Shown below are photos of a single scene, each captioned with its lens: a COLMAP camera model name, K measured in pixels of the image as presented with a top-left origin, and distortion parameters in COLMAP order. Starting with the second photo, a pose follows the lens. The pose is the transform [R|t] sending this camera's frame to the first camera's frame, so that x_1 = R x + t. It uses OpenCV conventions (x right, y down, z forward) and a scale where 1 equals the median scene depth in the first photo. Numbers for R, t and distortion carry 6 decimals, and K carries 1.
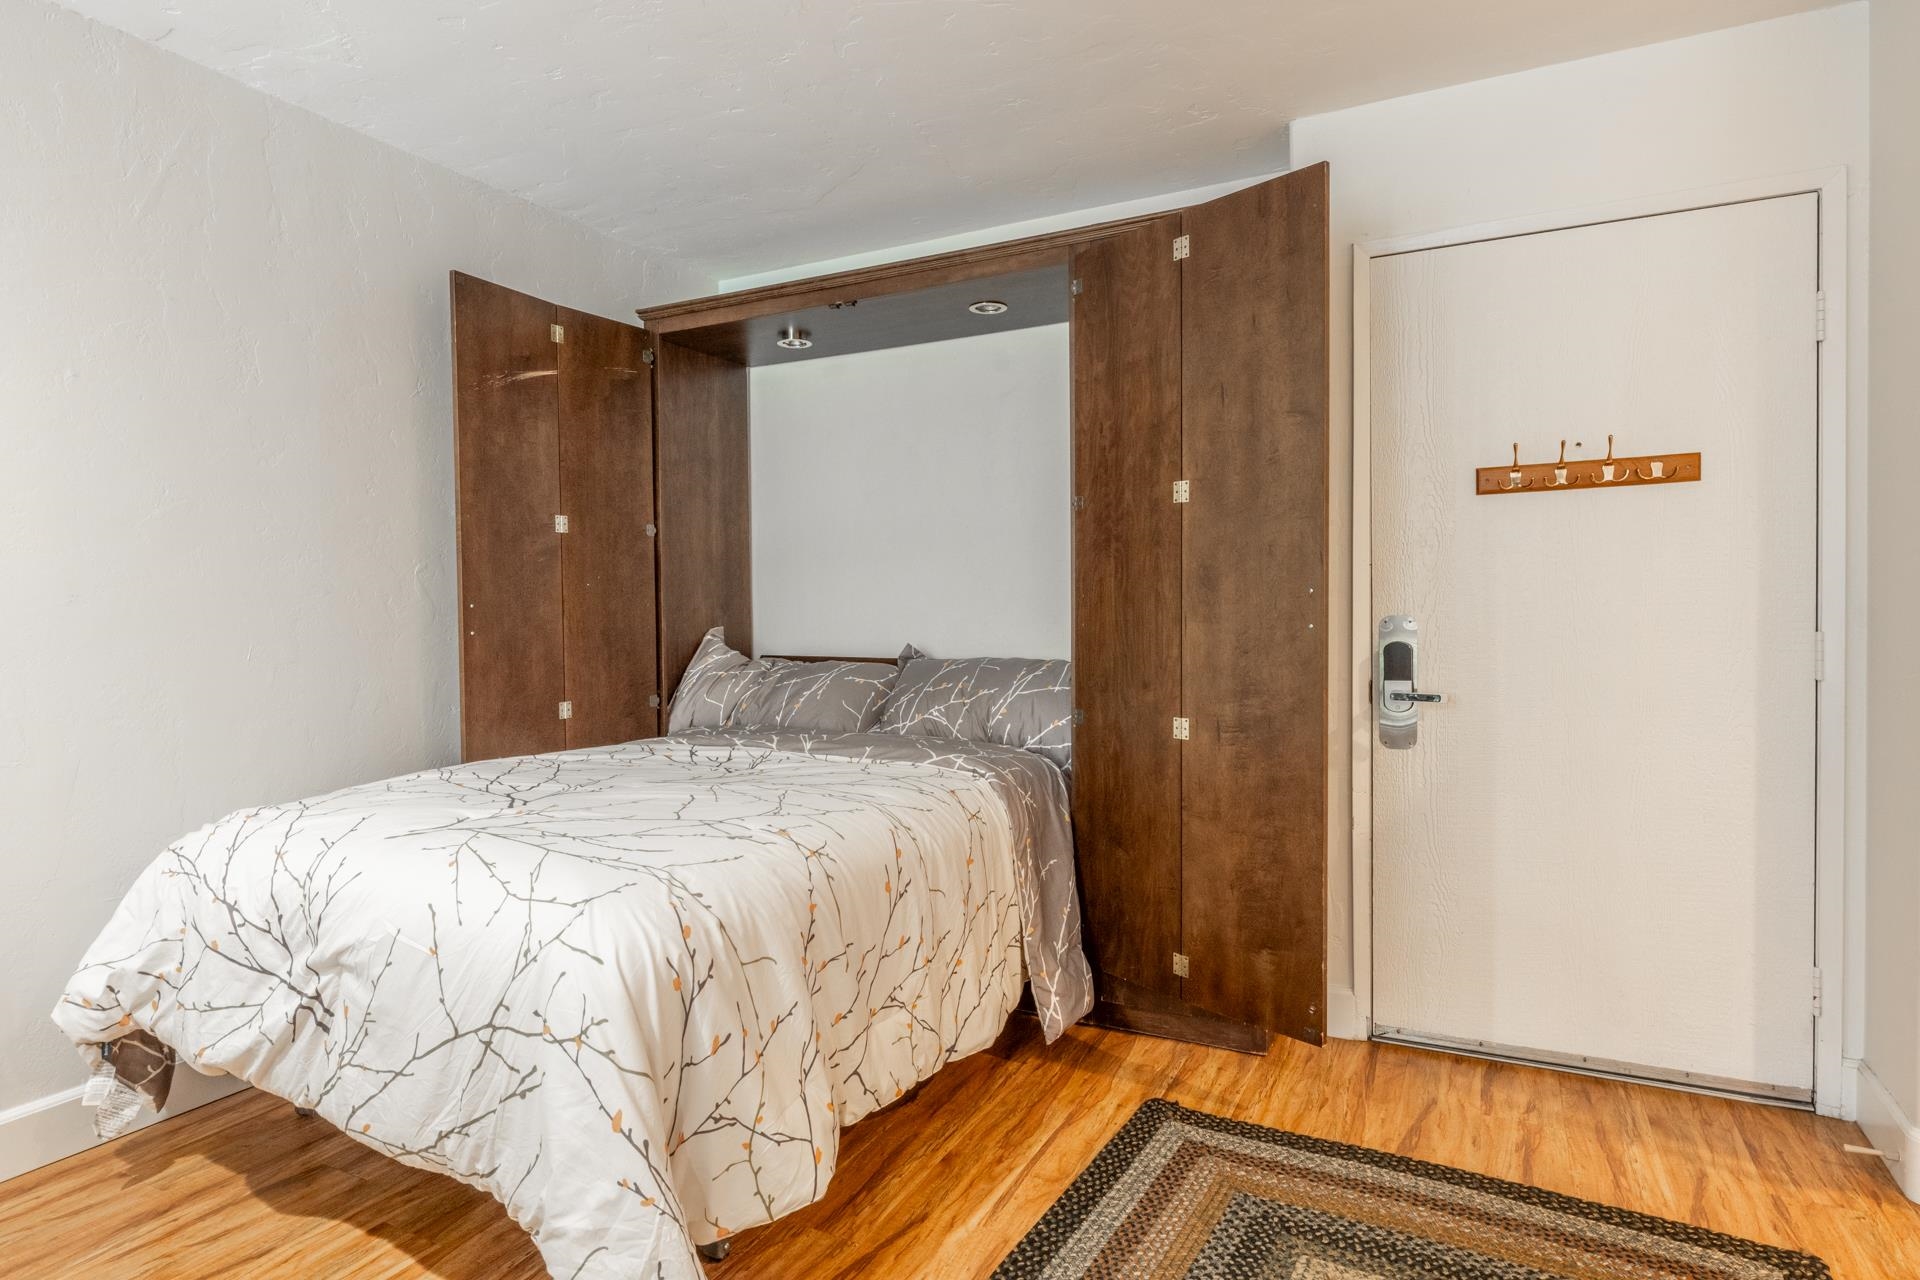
lens RADIAL K [[1065.2, 0, 925.0], [0, 1065.2, 632.0], [0, 0, 1]] dist [-0.005235, -0.000871]
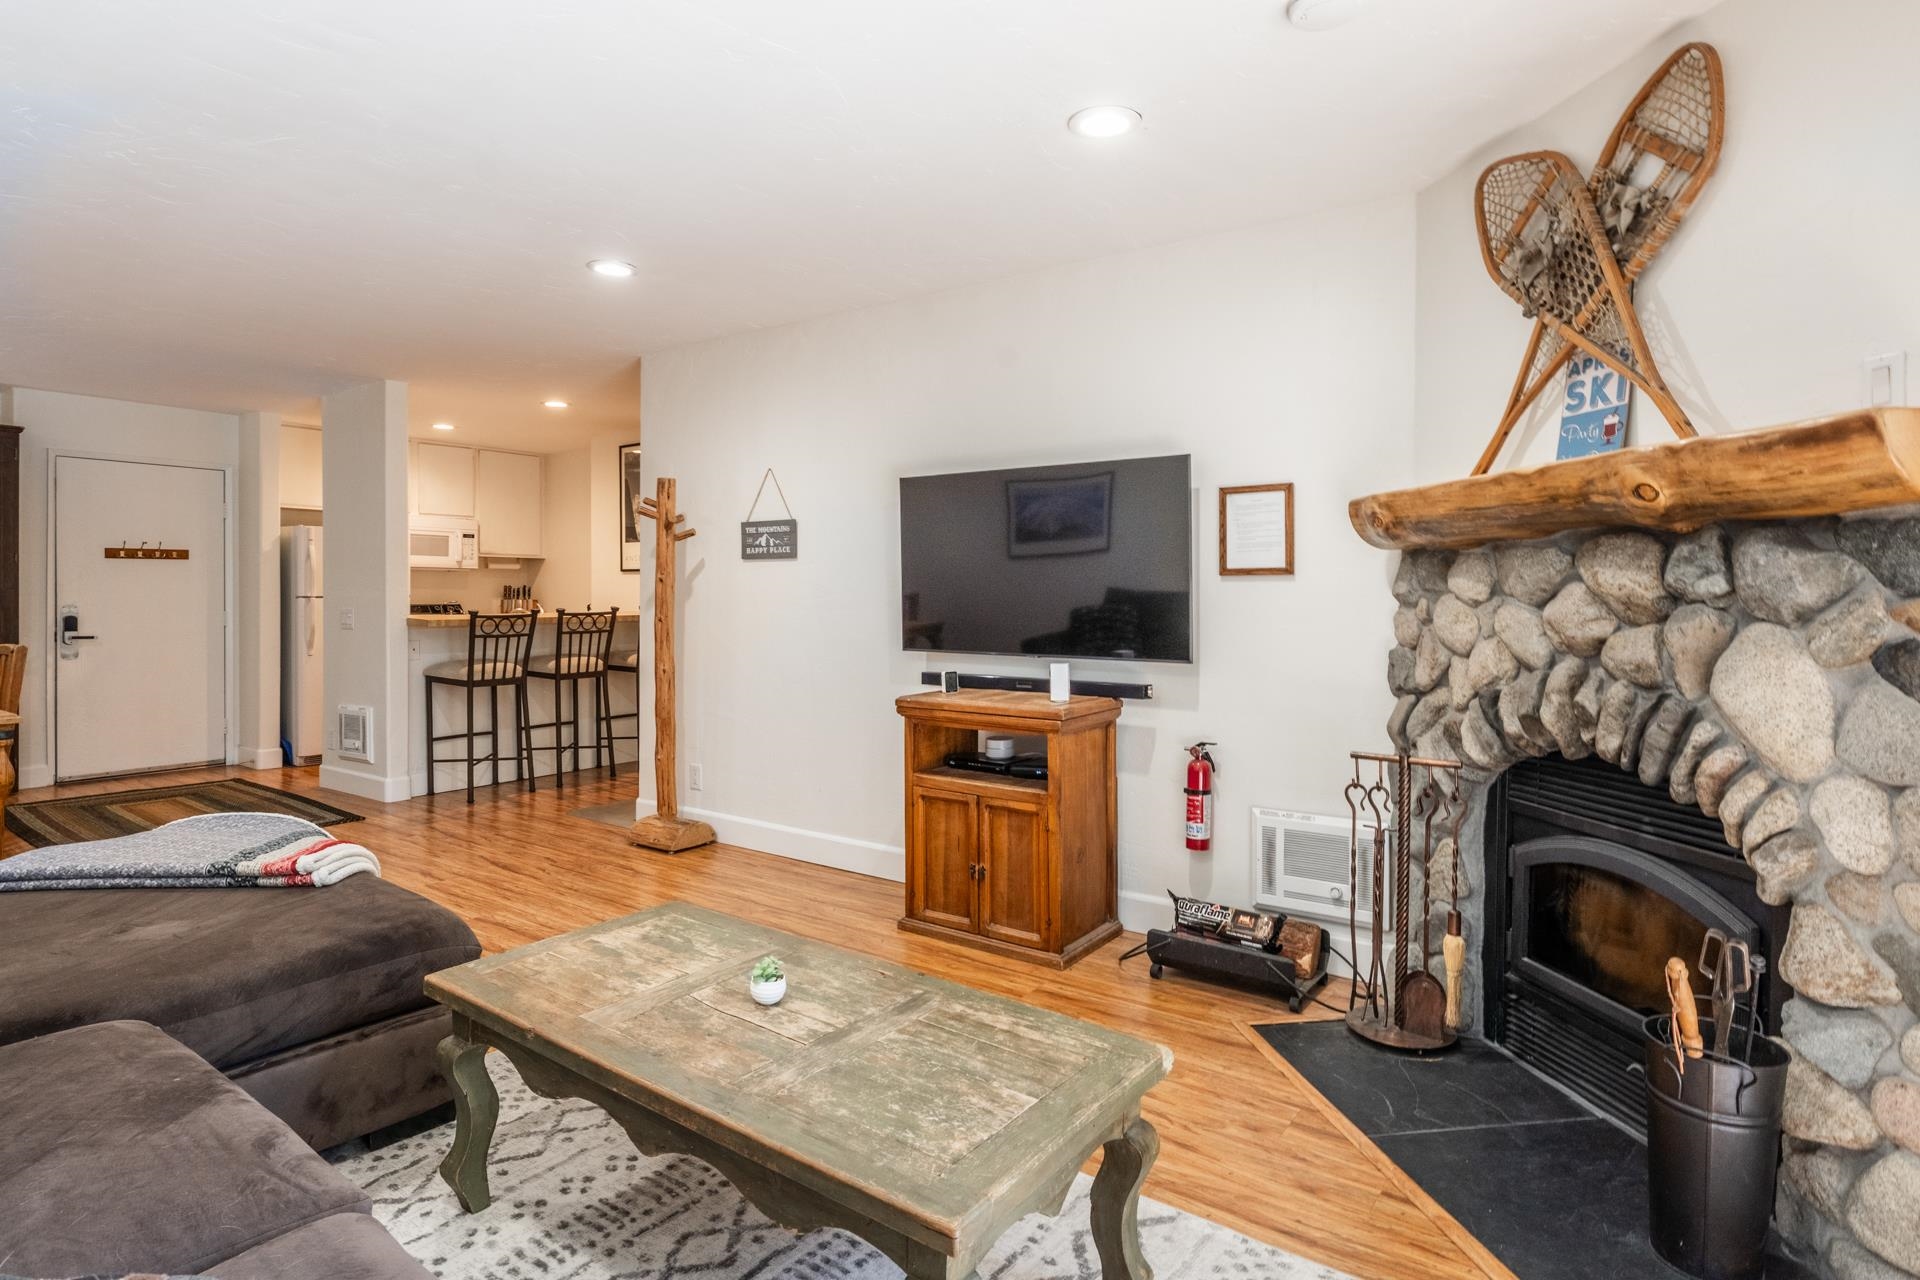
lens RADIAL K [[1021.0, 0, 931.9], [0, 1021.0, 604.7], [0, 0, 1]] dist [0.003763, -0.012772]
pose [[0.147445, 0.005398, 0.989056, -1.662237], [0.015837, 0.999844, -0.007818, 0.035231], [-0.988943, 0.016816, 0.147337, -1.370045]]
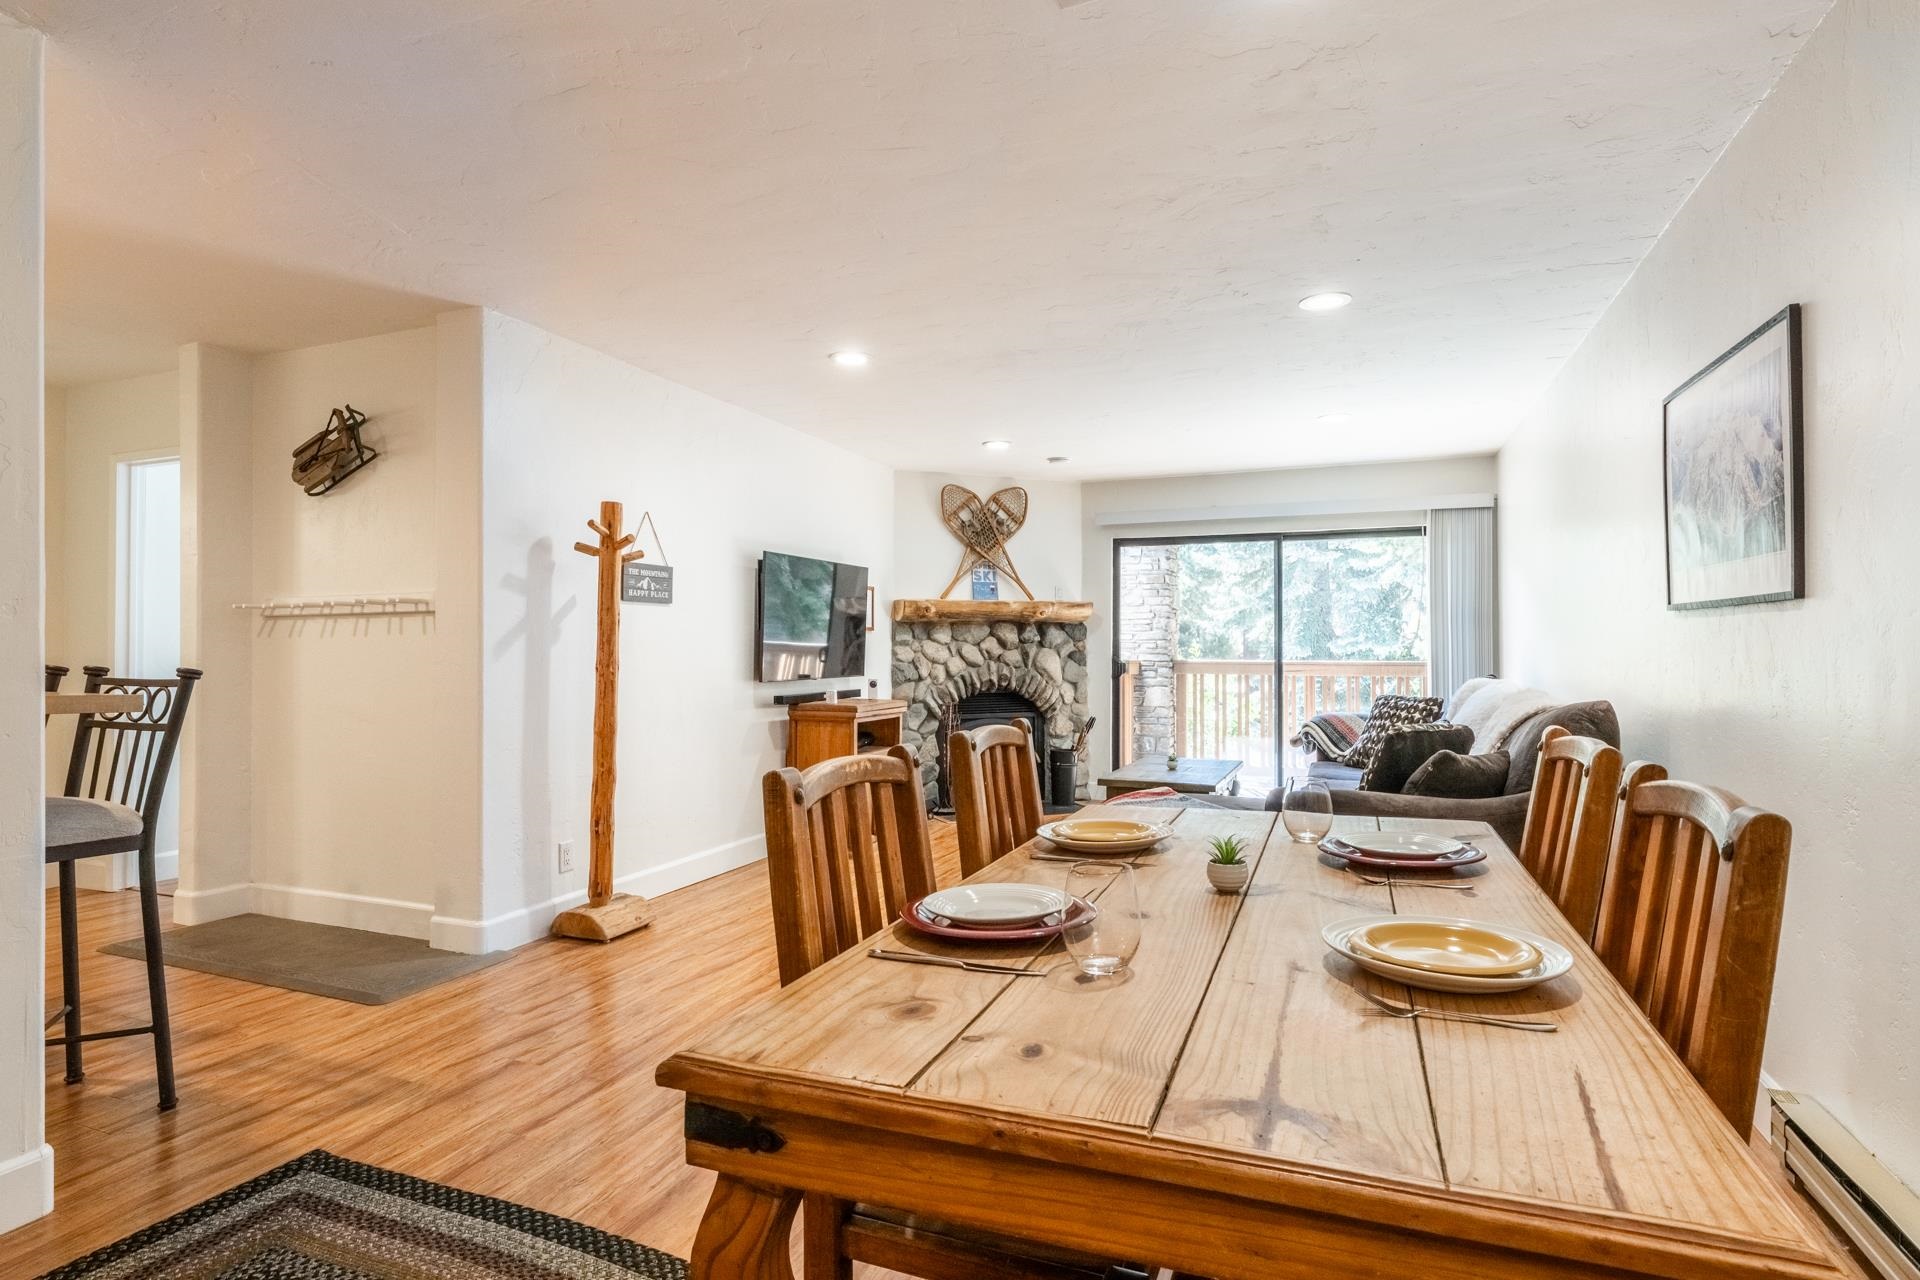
lens RADIAL K [[997.3, 0, 945.2], [0, 997.3, 647.5], [0, 0, 1]] dist [-0.015254, -0.000103]
pose [[-0.994405, 0.013602, -0.104760, -0.233707], [0.011085, 0.999637, 0.024564, -0.023801], [0.105056, 0.023265, -0.994194, 1.004053]]
